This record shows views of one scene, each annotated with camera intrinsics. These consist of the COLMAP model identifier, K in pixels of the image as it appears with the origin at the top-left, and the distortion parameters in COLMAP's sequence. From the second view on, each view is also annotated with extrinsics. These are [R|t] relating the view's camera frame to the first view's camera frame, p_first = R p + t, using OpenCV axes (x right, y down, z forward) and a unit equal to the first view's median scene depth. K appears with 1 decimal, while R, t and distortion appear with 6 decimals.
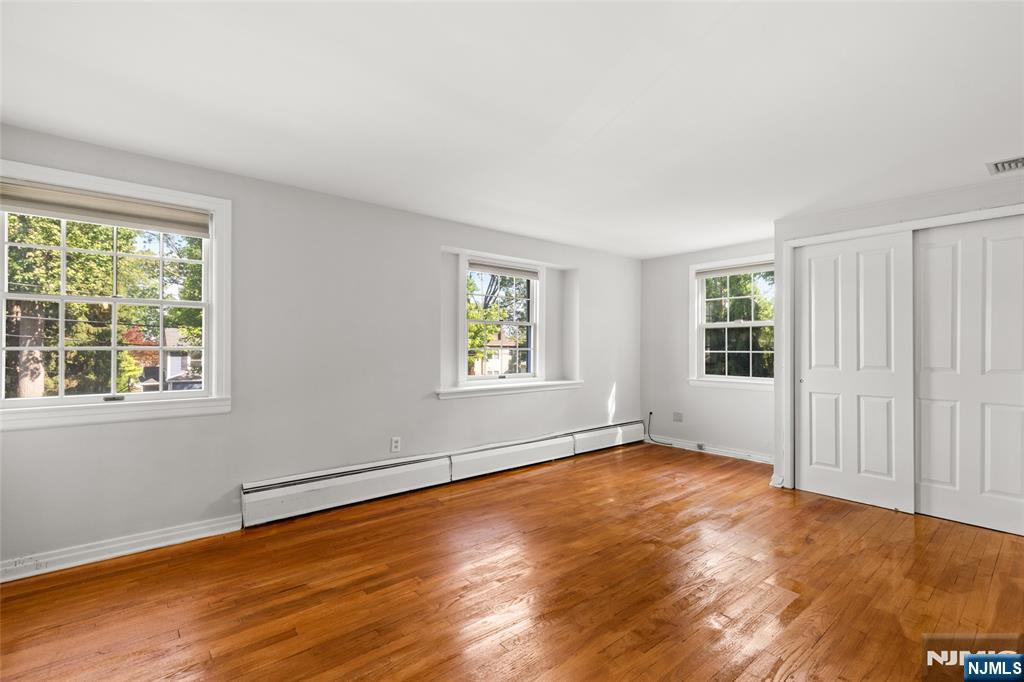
lens RADIAL K [[470.4, 0, 514.2], [0, 470.4, 343.3], [0, 0, 1]] dist [0.029062, -0.001603]
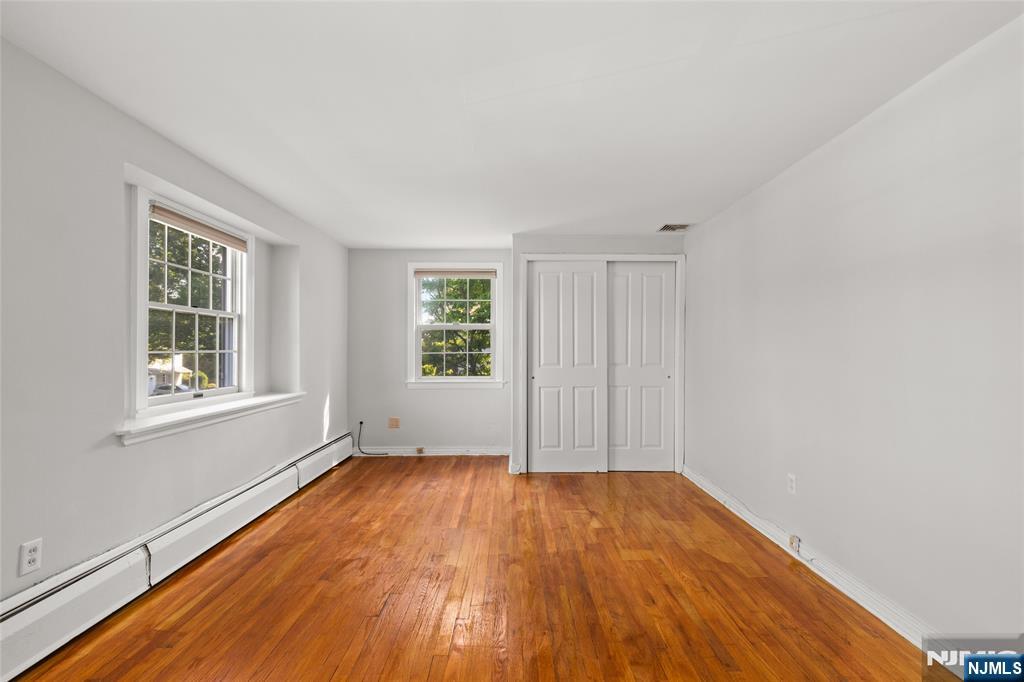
lens RADIAL K [[470.4, 0, 515.9], [0, 470.4, 347.3], [0, 0, 1]] dist [0.029062, -0.001603]
pose [[0.639408, 0.000209, 0.768867, -0.276160], [-0.005735, 0.999973, 0.004497, 0.000455], [-0.768846, -0.007285, 0.639393, 0.280514]]
